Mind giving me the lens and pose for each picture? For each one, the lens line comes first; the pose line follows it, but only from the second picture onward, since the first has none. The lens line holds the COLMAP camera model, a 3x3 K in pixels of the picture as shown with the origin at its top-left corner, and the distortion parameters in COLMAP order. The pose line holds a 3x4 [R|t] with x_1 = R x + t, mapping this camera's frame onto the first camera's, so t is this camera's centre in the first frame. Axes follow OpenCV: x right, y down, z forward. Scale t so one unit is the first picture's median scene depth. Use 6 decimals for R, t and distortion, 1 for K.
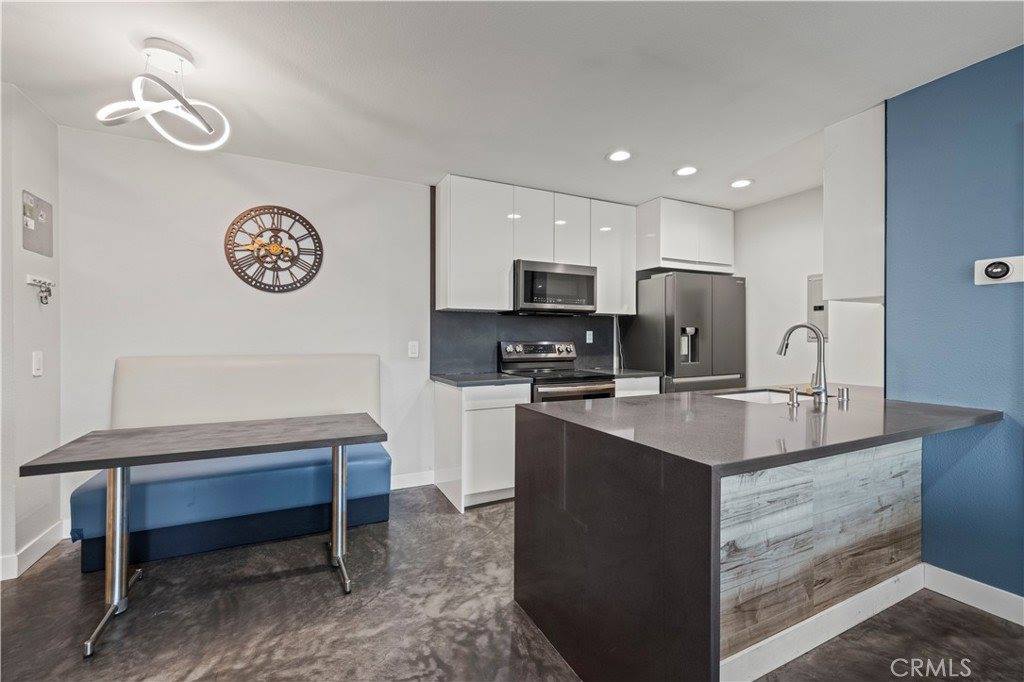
lens RADIAL K [[436.5, 0, 510.1], [0, 436.5, 337.6], [0, 0, 1]] dist [0.002361, -0.000086]
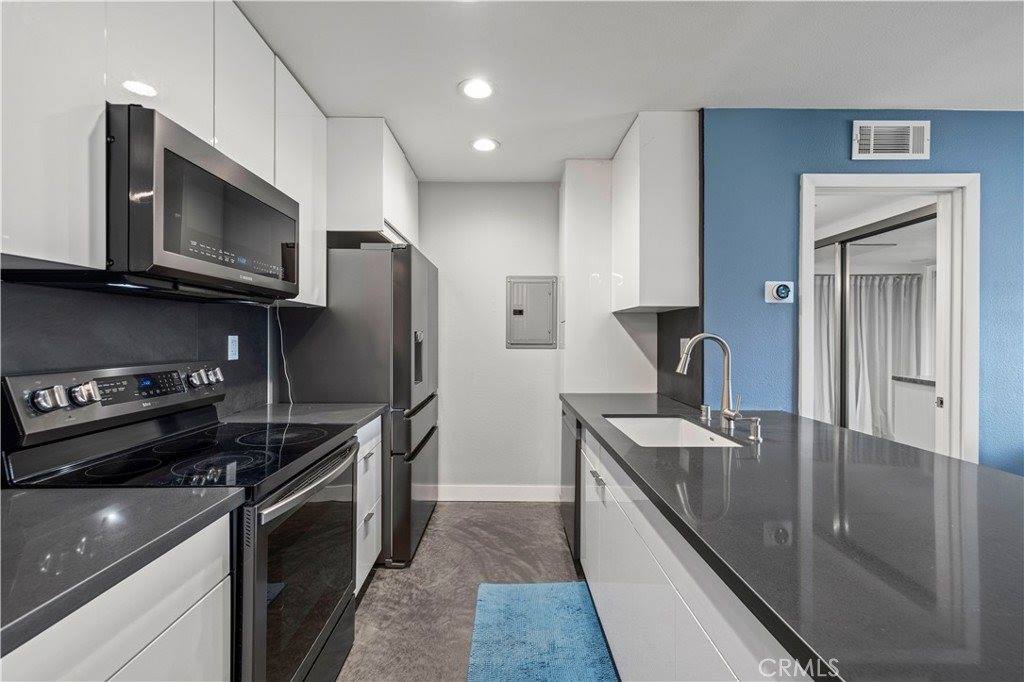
lens RADIAL K [[436.5, 0, 507.6], [0, 436.5, 336.5], [0, 0, 1]] dist [0.002361, -0.000086]
pose [[0.437614, -0.000959, 0.899162, -0.157803], [-0.002576, 0.999994, 0.002320, -0.020885], [-0.899159, -0.003331, 0.437609, 0.694243]]
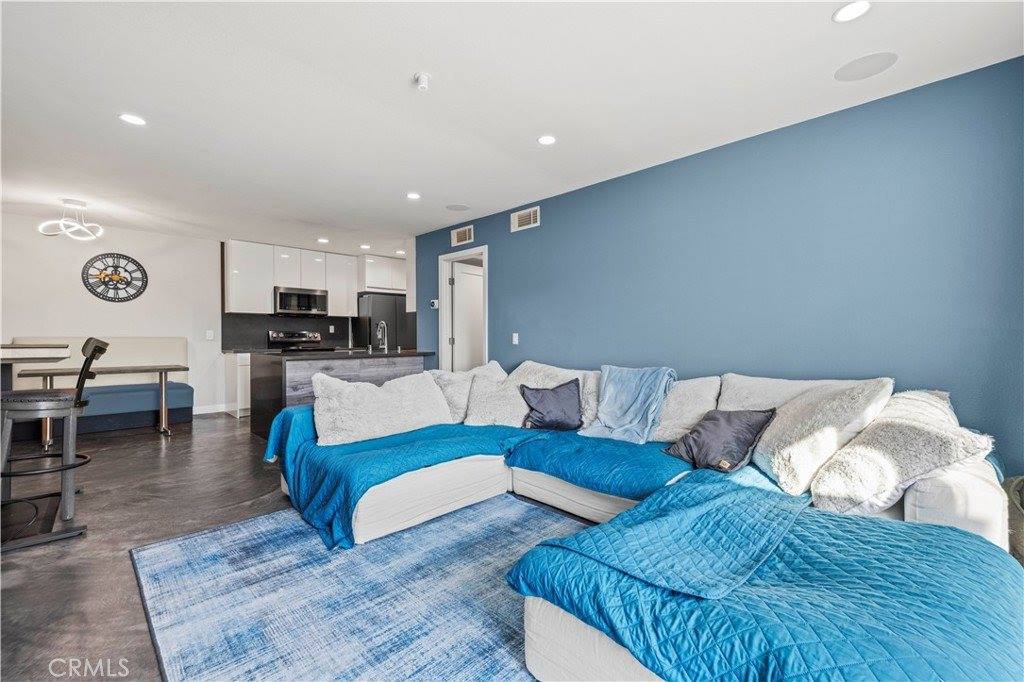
lens RADIAL K [[436.5, 0, 511.3], [0, 436.5, 344.4], [0, 0, 1]] dist [0.002361, -0.000086]
pose [[0.947249, -0.006511, 0.320432, 0.403499], [0.000492, 0.999822, 0.018863, 0.035625], [-0.320498, -0.017711, 0.947084, -1.172522]]
